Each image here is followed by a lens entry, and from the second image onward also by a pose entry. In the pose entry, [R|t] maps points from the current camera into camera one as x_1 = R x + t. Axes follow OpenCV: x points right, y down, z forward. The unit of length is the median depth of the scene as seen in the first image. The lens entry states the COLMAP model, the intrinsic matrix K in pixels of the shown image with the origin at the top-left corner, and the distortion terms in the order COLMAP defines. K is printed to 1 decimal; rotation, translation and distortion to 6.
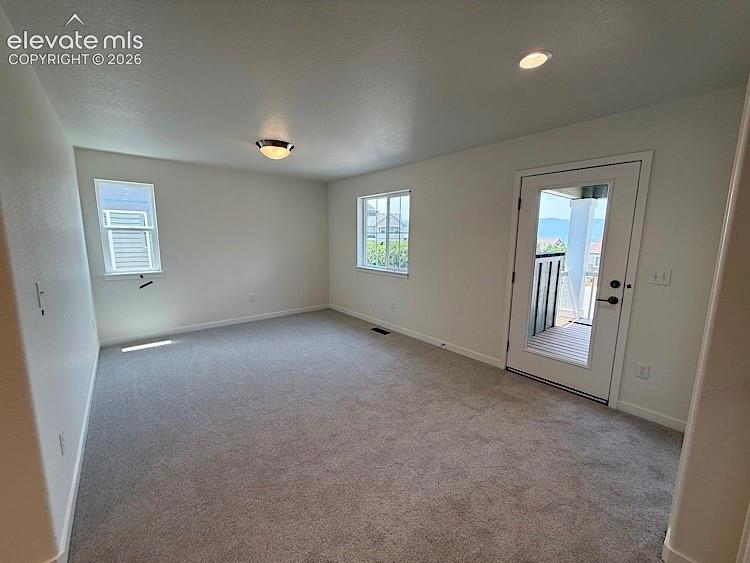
lens RADIAL K [[297.2, 0, 372.1], [0, 297.2, 280.8], [0, 0, 1]] dist [-0.001130, 0.000053]
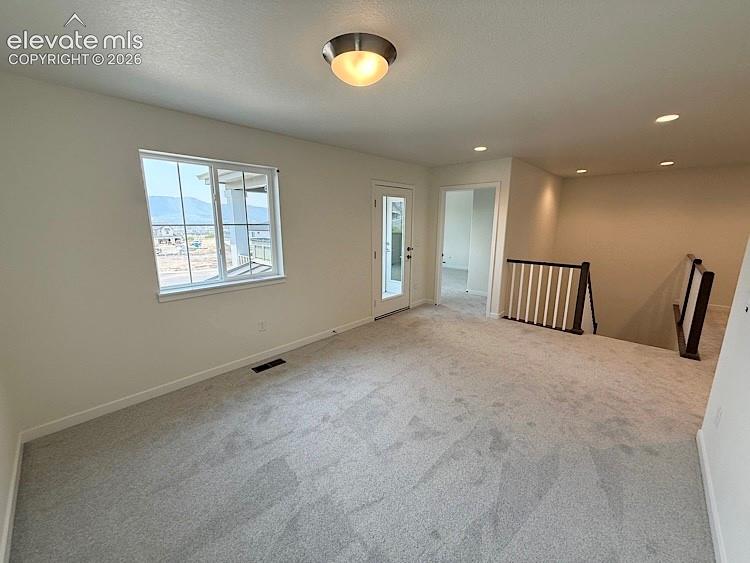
lens RADIAL K [[297.2, 0, 372.1], [0, 297.2, 280.8], [0, 0, 1]] dist [-0.001130, 0.000053]
pose [[-0.109101, -0.209473, 0.971709, -0.707494], [0.142590, 0.964137, 0.223850, -0.162377], [-0.983751, 0.162978, -0.075320, 0.863175]]
